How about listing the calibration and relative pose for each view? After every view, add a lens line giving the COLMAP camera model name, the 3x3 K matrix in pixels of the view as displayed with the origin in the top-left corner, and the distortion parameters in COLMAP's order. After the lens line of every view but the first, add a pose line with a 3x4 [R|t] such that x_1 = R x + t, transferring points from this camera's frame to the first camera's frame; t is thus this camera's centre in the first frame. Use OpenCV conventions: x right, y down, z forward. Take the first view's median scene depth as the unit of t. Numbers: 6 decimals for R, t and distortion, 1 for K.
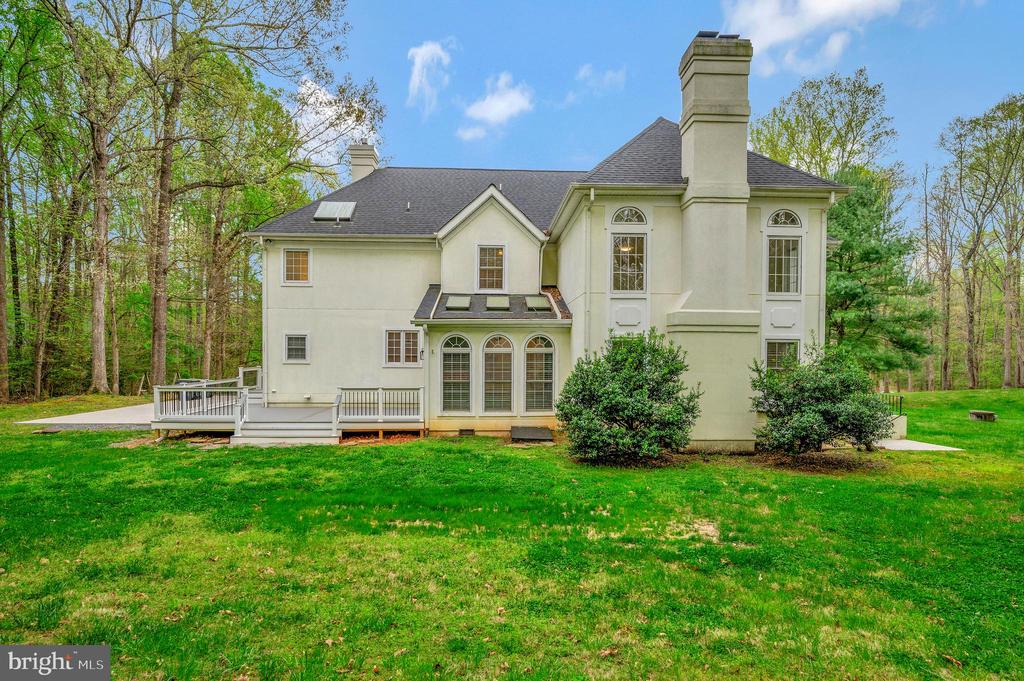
lens RADIAL K [[543.4, 0, 512.0], [0, 543.4, 363.2], [0, 0, 1]] dist [-0.000173, 0.000086]
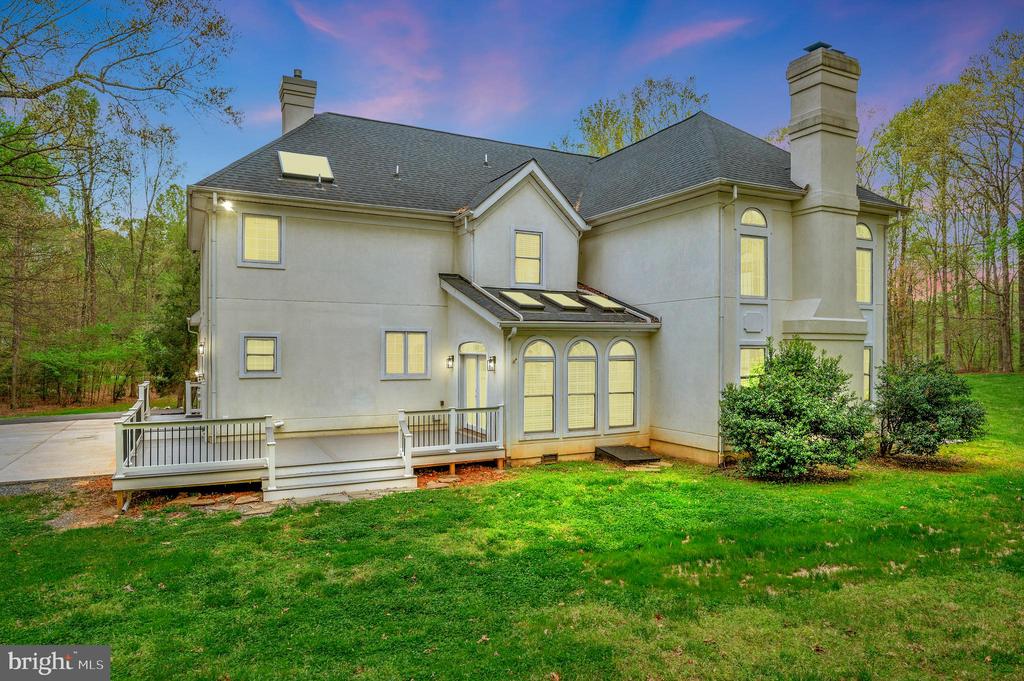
lens RADIAL K [[642.0, 0, 512.0], [0, 642.0, 340.5], [0, 0, 1]] dist [-0.005276, -0.001965]
pose [[0.912428, 0.000883, 0.409237, -0.537194], [0.010730, 0.999602, -0.026078, -0.026280], [-0.409097, 0.028185, 0.912055, 0.131964]]
